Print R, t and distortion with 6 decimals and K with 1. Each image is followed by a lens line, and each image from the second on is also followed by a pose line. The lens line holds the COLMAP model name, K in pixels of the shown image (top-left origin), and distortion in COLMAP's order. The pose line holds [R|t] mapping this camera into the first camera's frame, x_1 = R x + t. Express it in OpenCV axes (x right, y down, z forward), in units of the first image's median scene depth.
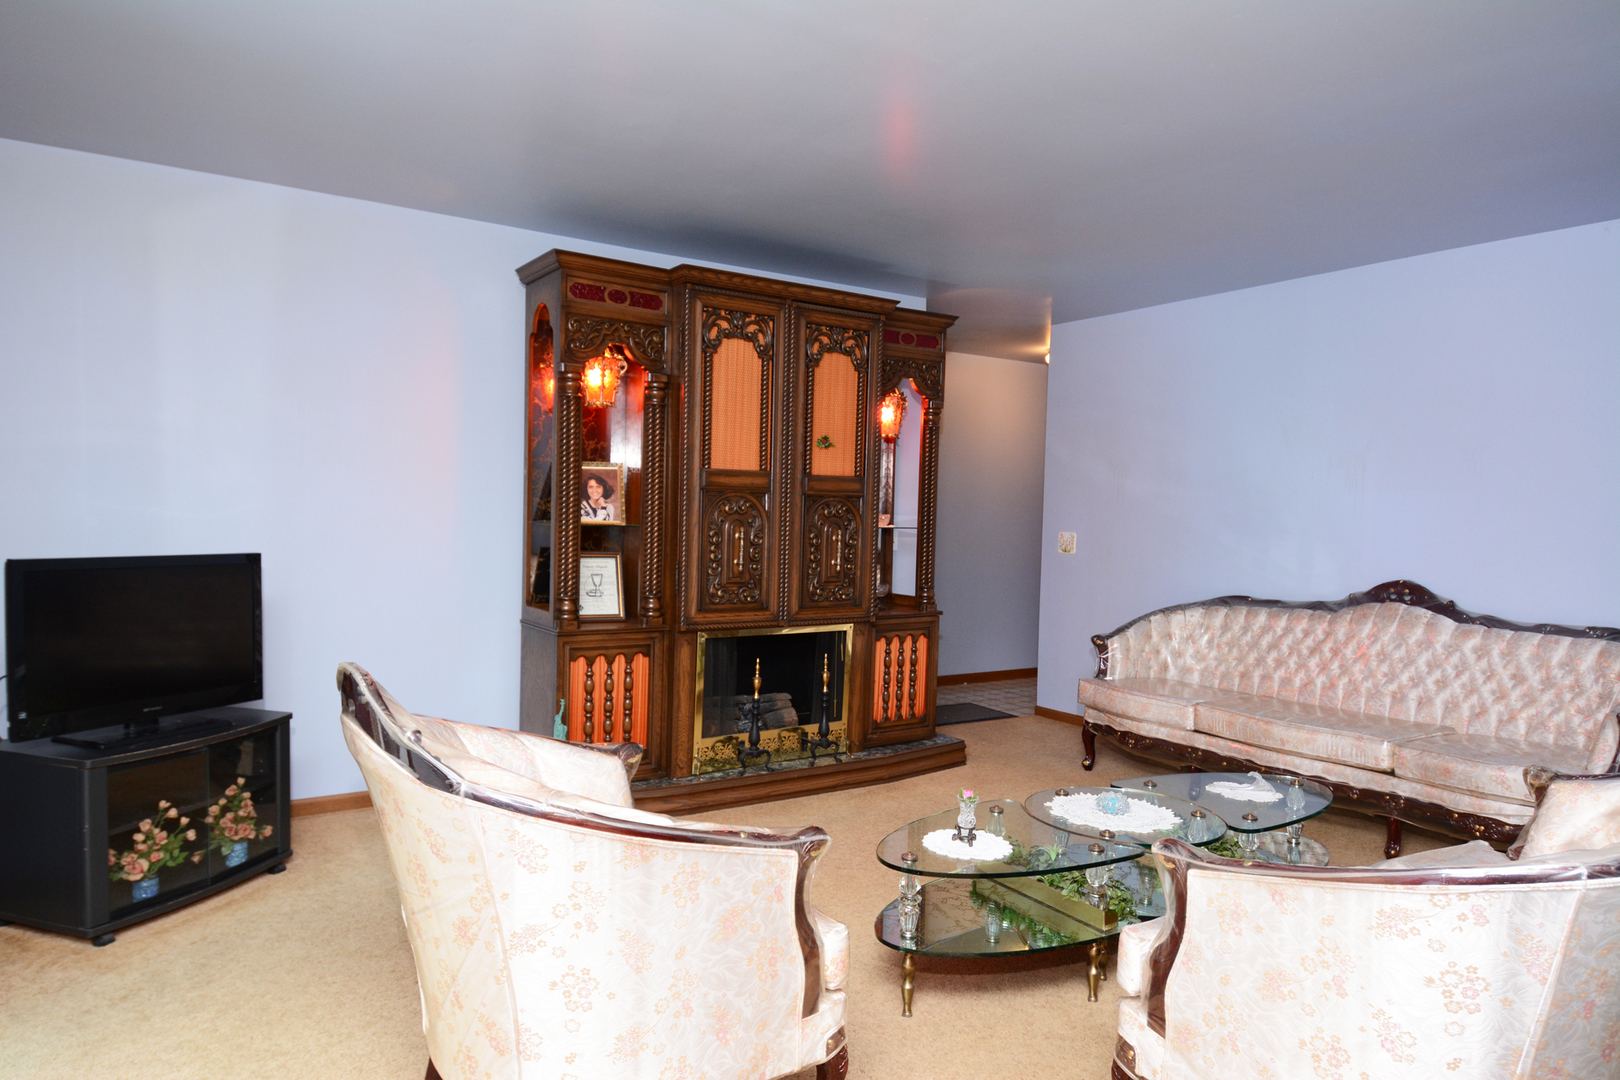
lens RADIAL K [[738.4, 0, 868.8], [0, 738.4, 532.5], [0, 0, 1]] dist [-0.023027, -0.000411]
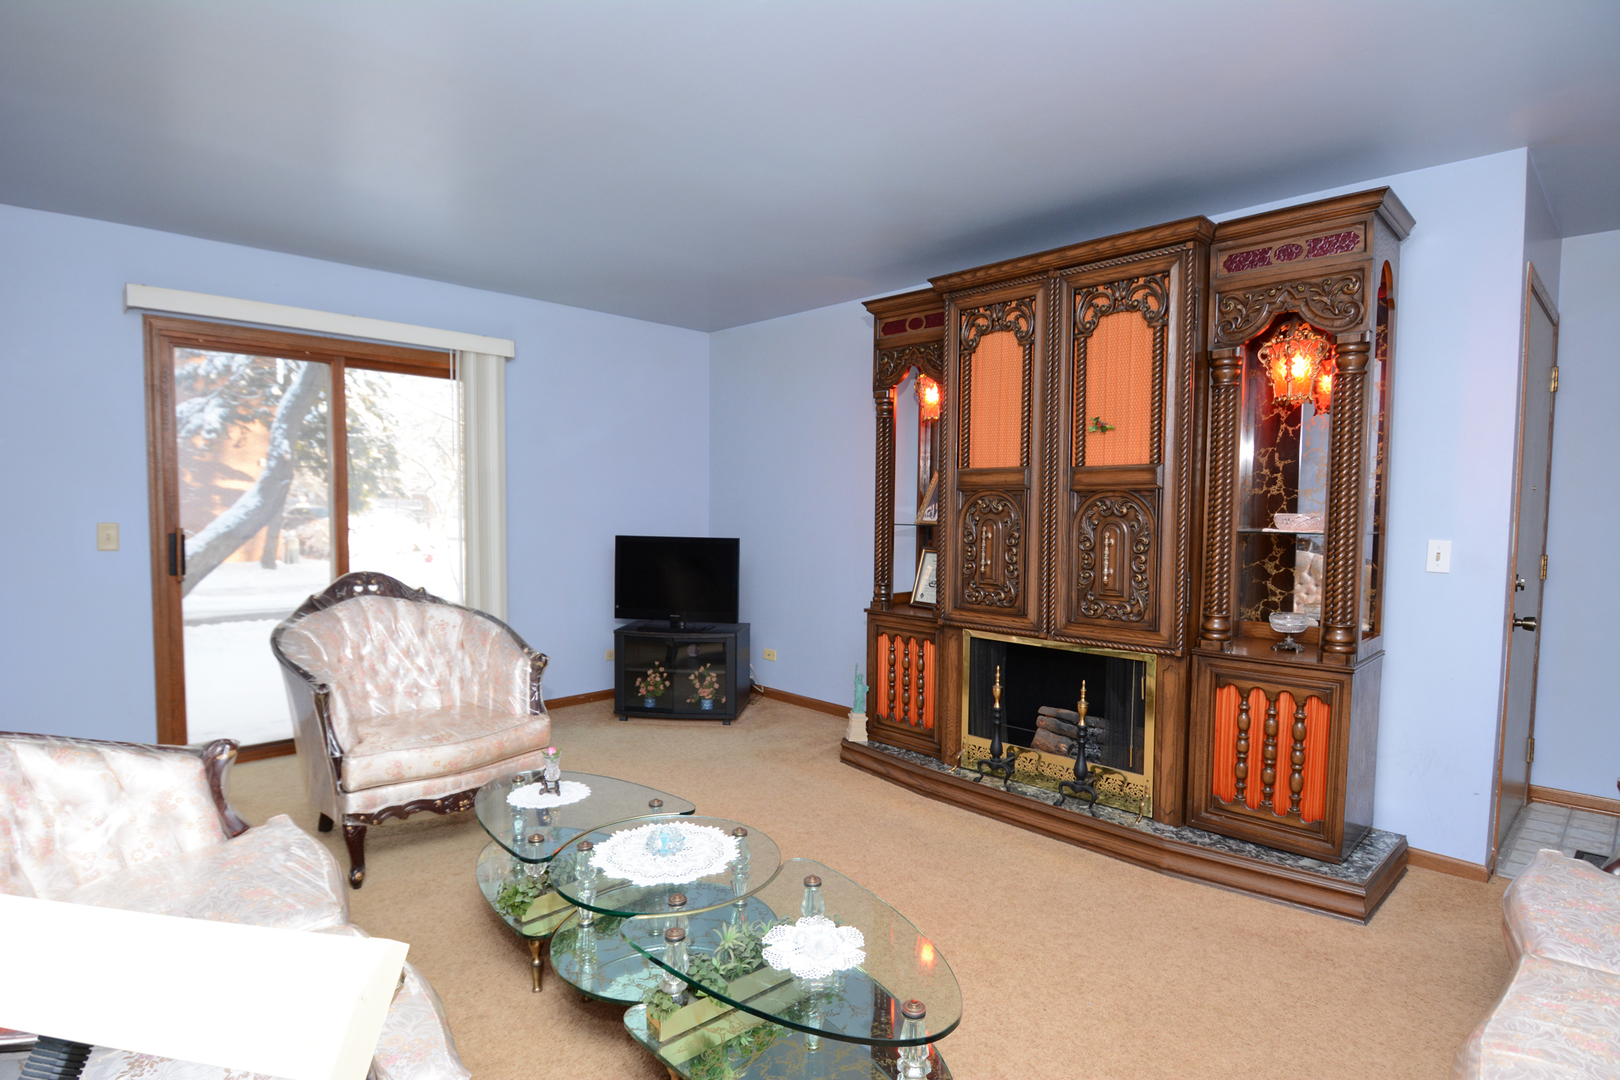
lens RADIAL K [[829.7, 0, 798.4], [0, 829.7, 561.9], [0, 0, 1]] dist [-0.000144, -0.000543]
pose [[0.296469, 0.040702, -0.954175, 0.785647], [-0.031056, 0.998974, 0.032964, 0.010886], [0.954537, 0.019860, 0.297429, 0.426886]]
